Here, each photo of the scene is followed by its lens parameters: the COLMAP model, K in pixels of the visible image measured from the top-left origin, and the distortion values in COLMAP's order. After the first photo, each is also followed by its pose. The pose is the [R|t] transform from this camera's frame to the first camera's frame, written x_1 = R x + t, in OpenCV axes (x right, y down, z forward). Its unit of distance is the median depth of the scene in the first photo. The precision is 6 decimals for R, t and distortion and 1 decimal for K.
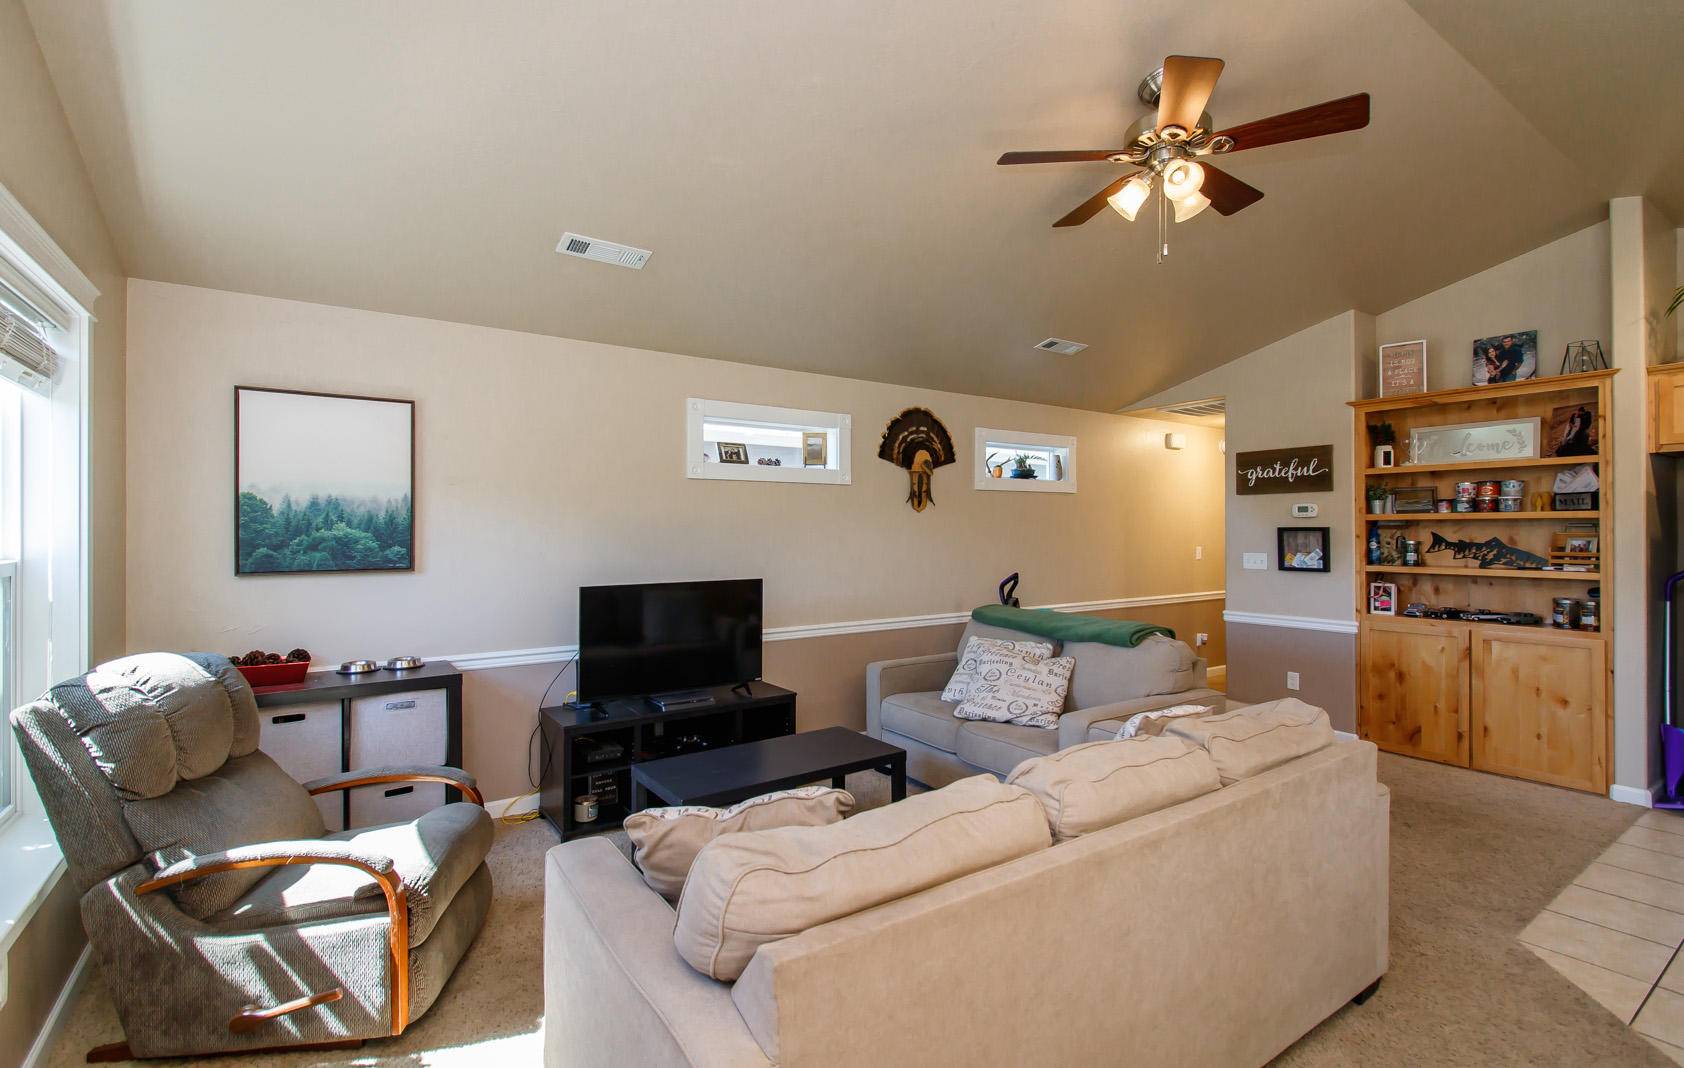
lens RADIAL K [[764.4, 0, 838.1], [0, 764.4, 520.5], [0, 0, 1]] dist [0.002554, -0.014595]
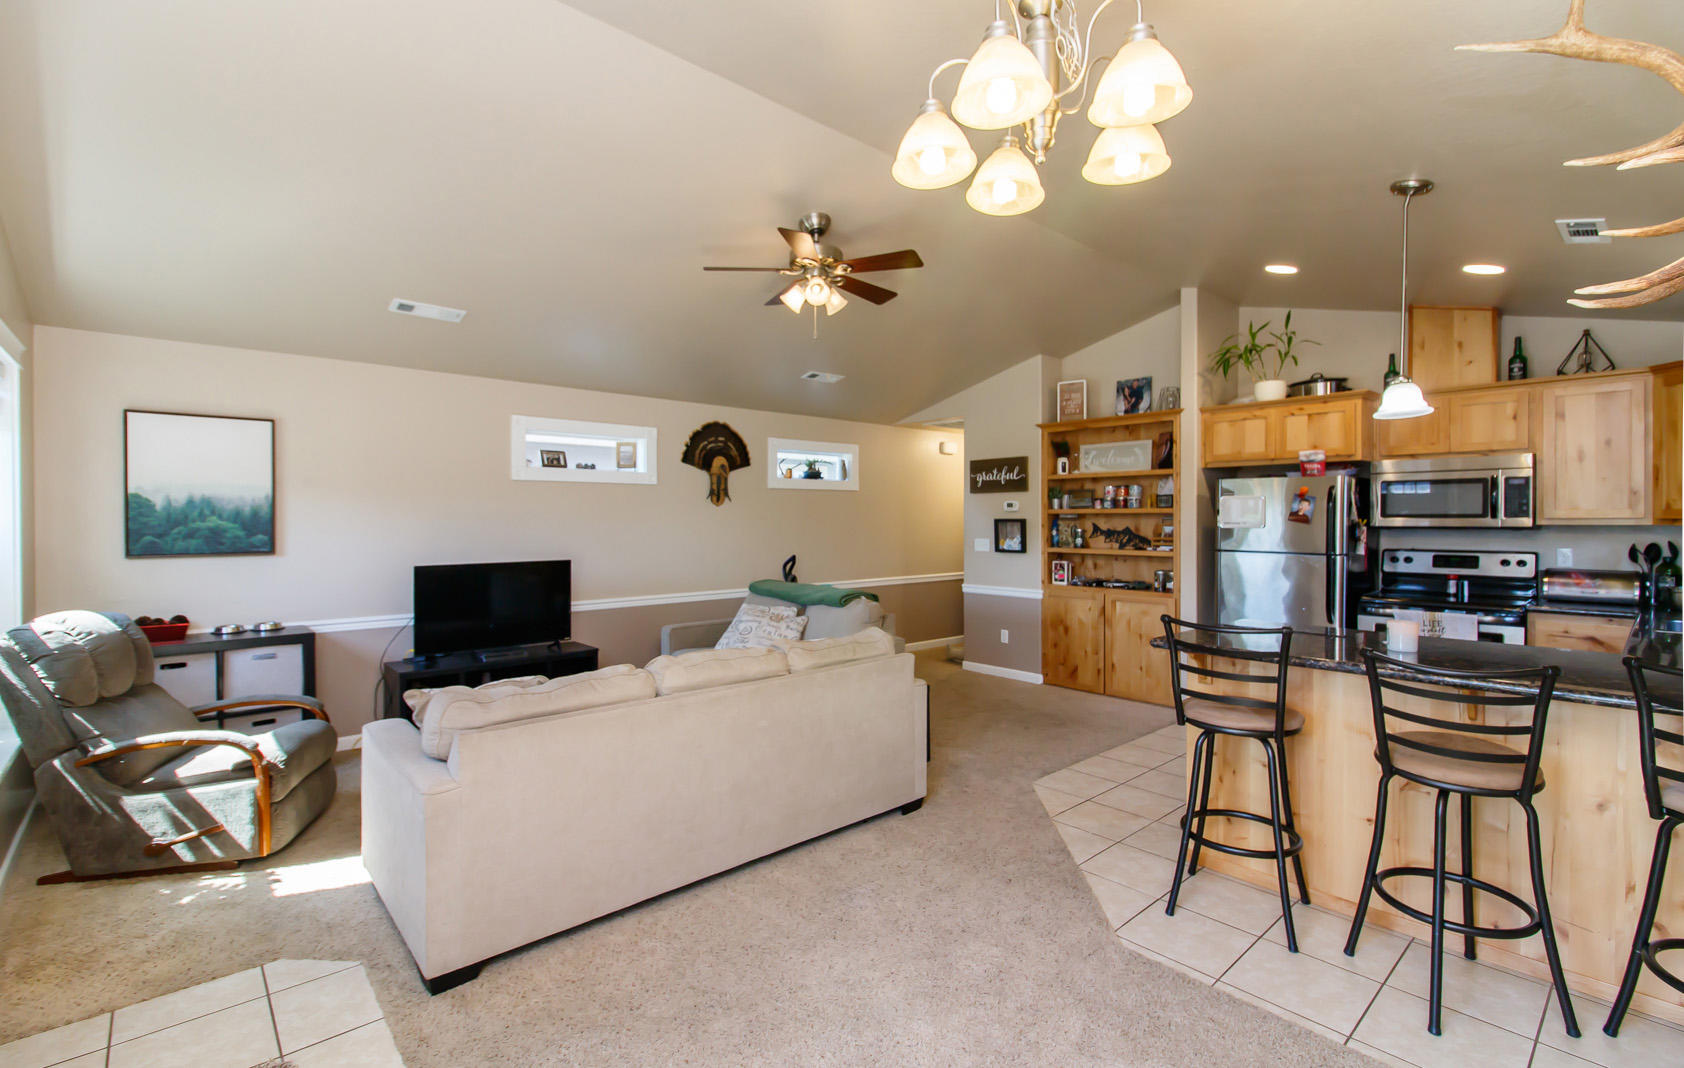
lens RADIAL K [[764.4, 0, 838.1], [0, 764.4, 520.5], [0, 0, 1]] dist [0.002554, -0.014595]
pose [[0.992340, -0.000093, 0.123538, 0.195773], [-0.001720, 0.999892, 0.014569, -0.008817], [-0.123526, -0.014670, 0.992233, -0.335127]]
